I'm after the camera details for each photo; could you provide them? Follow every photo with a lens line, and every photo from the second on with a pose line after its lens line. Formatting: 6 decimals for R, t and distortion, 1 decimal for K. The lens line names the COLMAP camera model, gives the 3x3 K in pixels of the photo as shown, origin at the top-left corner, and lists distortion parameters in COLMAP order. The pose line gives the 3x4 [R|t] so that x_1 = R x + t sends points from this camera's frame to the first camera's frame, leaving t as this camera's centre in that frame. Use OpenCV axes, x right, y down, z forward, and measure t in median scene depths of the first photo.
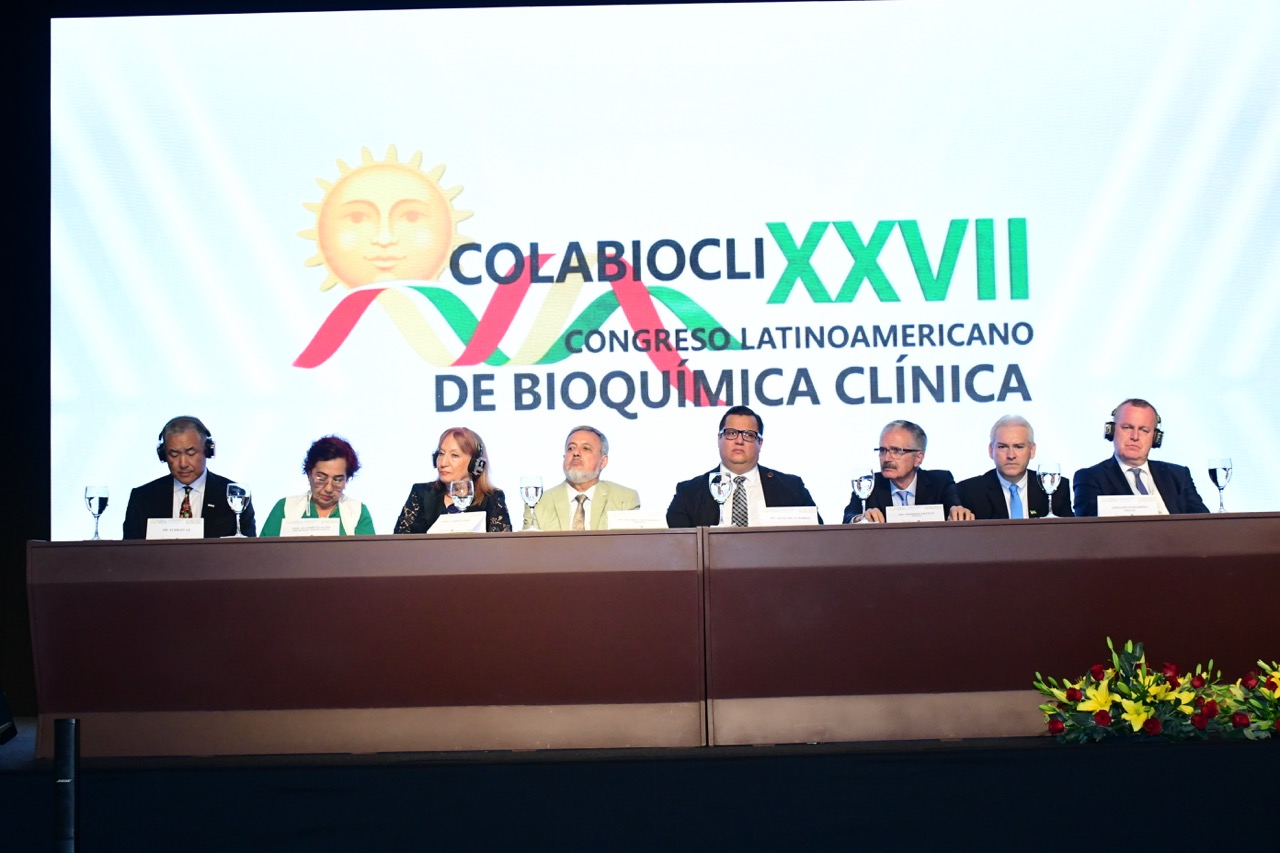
lens RADIAL K [[2041.3, 0, 652.9], [0, 2041.3, 418.8], [0, 0, 1]] dist [-0.069125, 0.000000]
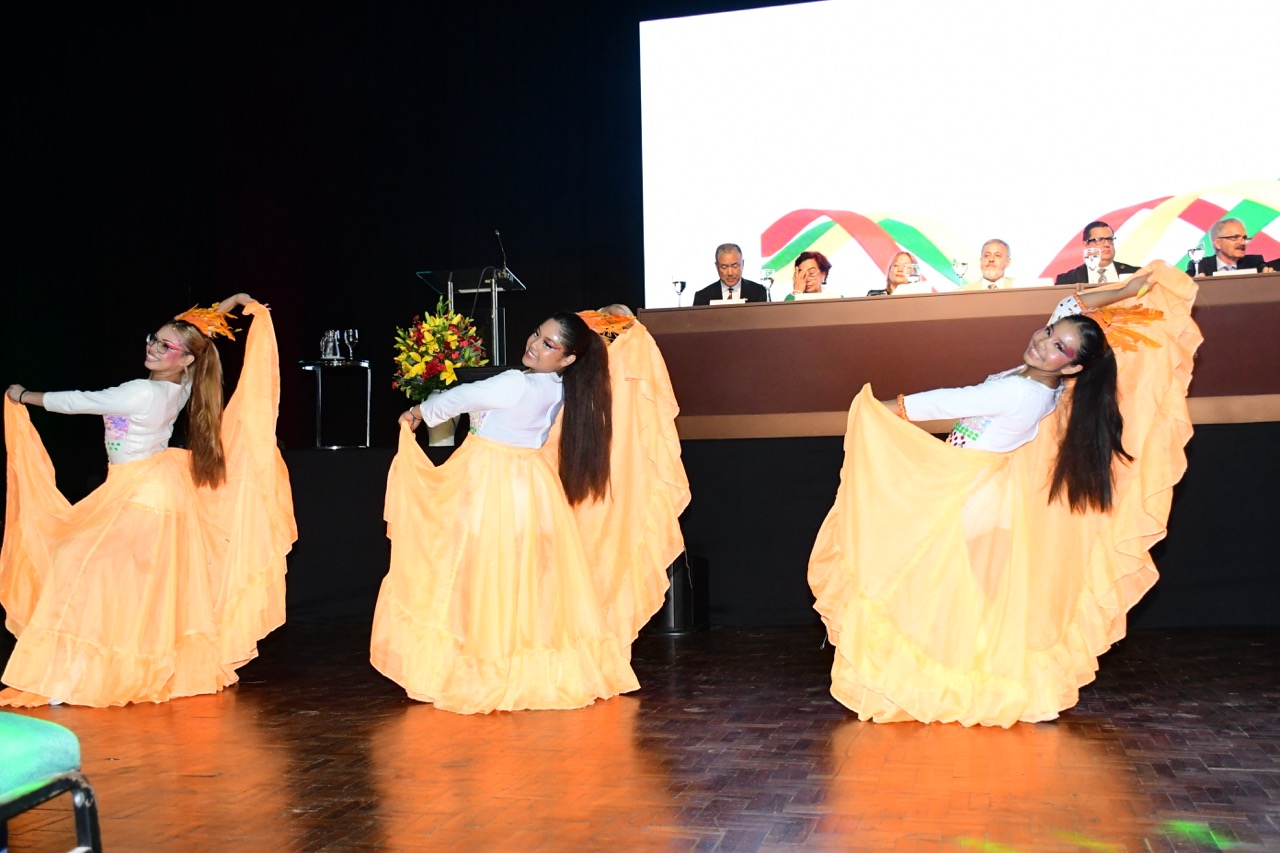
lens RADIAL K [[1349.6, 0, 635.6], [0, 1349.6, 425.2], [0, 0, 1]] dist [-0.009336, 0.000000]
pose [[0.965302, -0.006138, -0.261065, -0.031952], [0.020000, 0.998525, 0.050473, 0.097040], [0.260371, -0.053943, 0.964001, -0.033221]]
